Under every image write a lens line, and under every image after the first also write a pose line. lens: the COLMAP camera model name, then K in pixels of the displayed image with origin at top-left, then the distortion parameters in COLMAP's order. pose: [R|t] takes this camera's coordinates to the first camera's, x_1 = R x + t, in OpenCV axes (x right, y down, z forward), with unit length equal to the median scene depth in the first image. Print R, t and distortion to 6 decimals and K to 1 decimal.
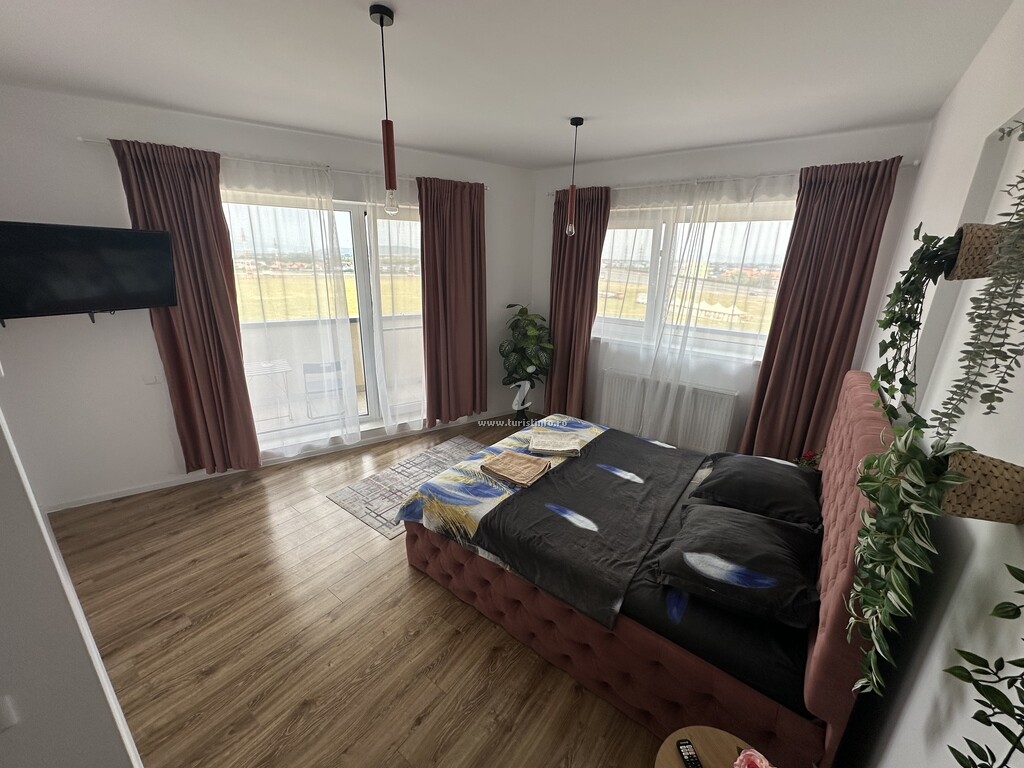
lens RADIAL K [[410.2, 0, 512.0], [0, 410.2, 384.0], [0, 0, 1]] dist [-0.001246, -0.000049]
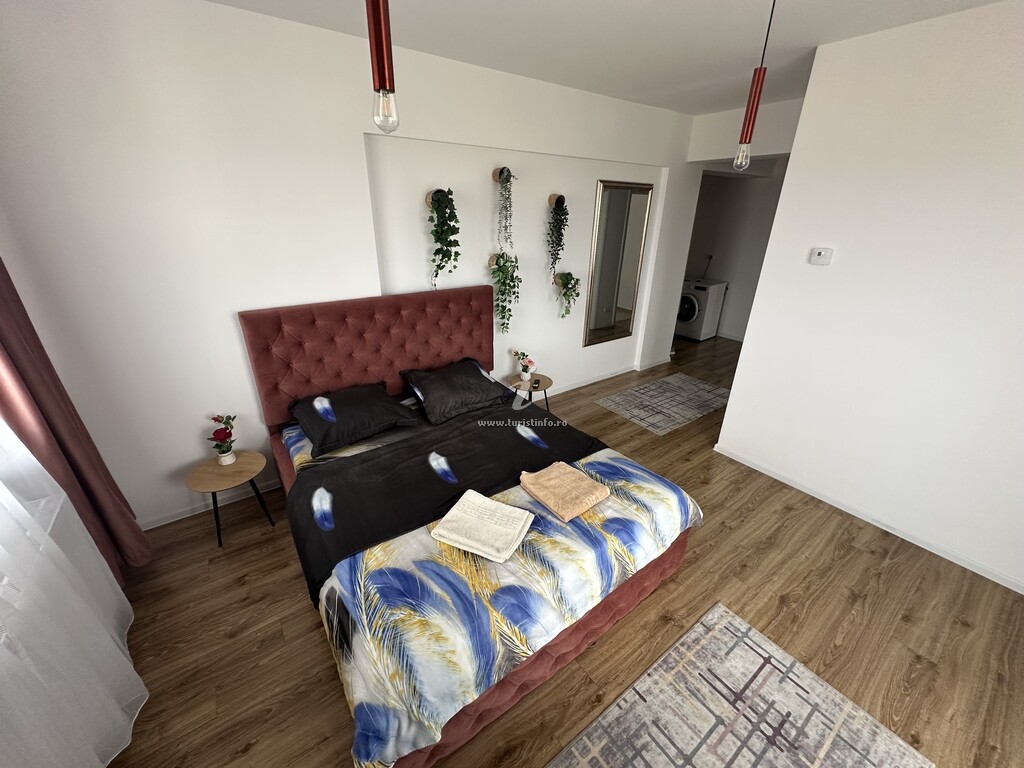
lens RADIAL K [[405.7, 0, 509.9], [0, 405.7, 384.9], [0, 0, 1]] dist [-0.002360, -0.000152]
pose [[-0.954146, -0.151844, 0.257969, -0.065887], [0.055070, 0.758041, 0.649878, -0.478340], [-0.294231, 0.634285, -0.714920, 1.533257]]
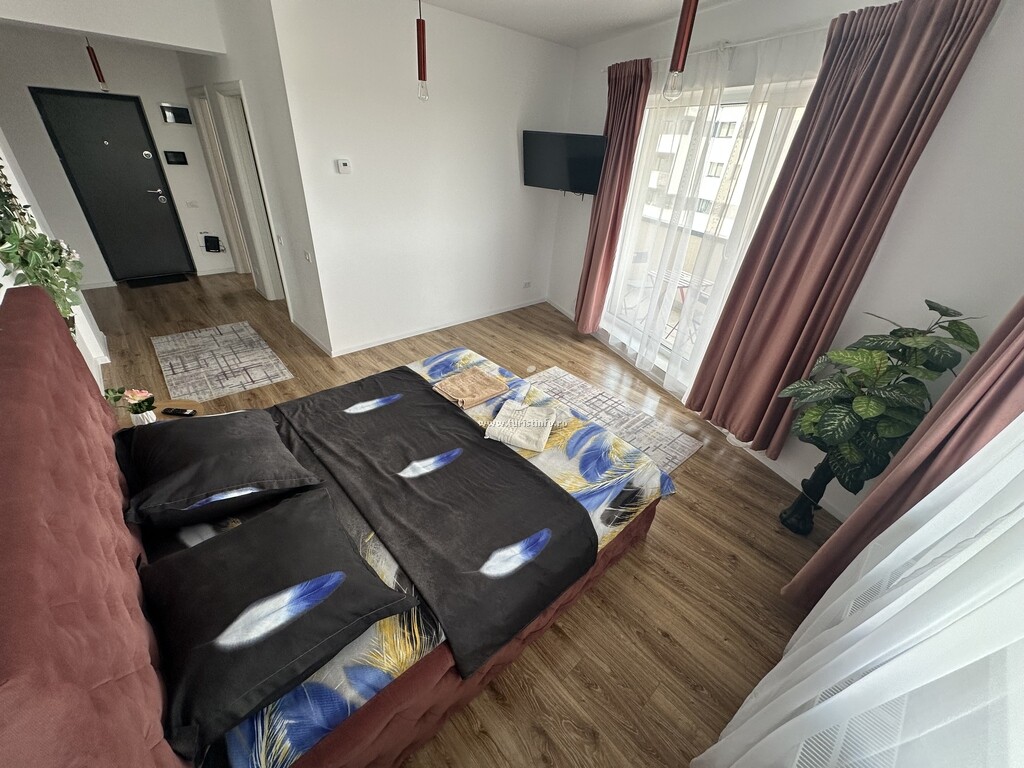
lens RADIAL K [[405.7, 0, 509.9], [0, 405.7, 384.9], [0, 0, 1]] dist [-0.002360, -0.000152]
pose [[-0.182042, 0.472788, -0.862167, 0.837555], [-0.360688, 0.783590, 0.505856, -0.322252], [0.914748, 0.403061, 0.027882, 1.108124]]
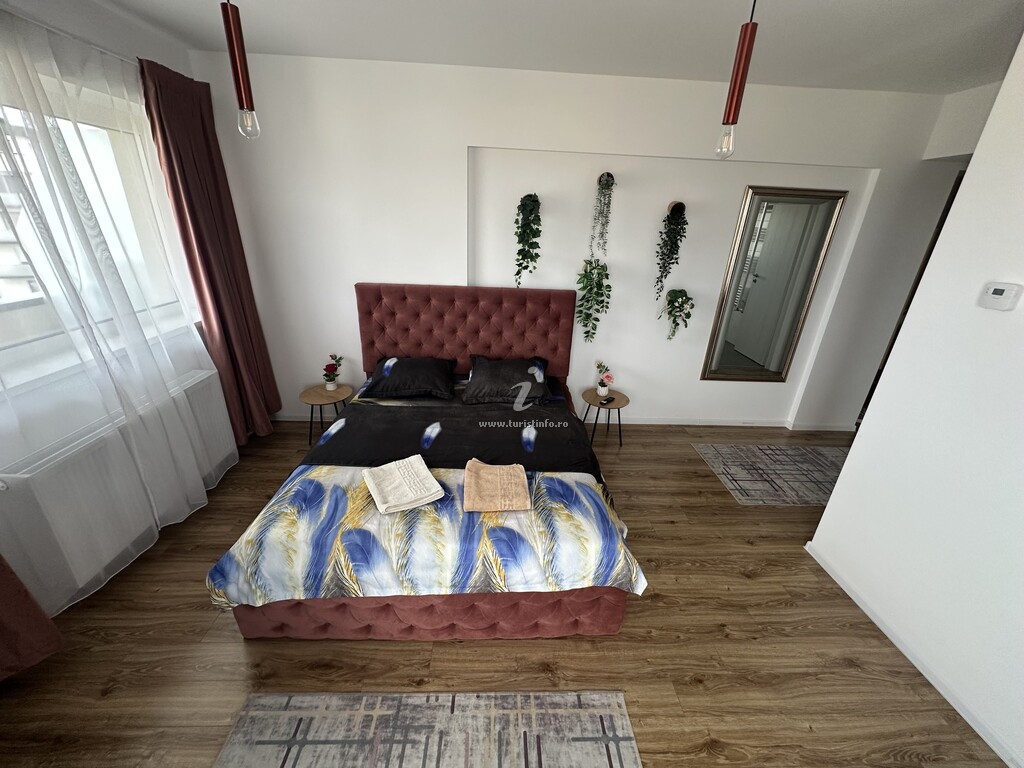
lens RADIAL K [[405.7, 0, 509.9], [0, 405.7, 384.9], [0, 0, 1]] dist [-0.002360, -0.000152]
pose [[-0.625581, -0.344925, 0.699768, -0.503522], [0.180980, 0.808326, 0.560228, -0.397697], [-0.758877, 0.477112, -0.443249, 1.292819]]
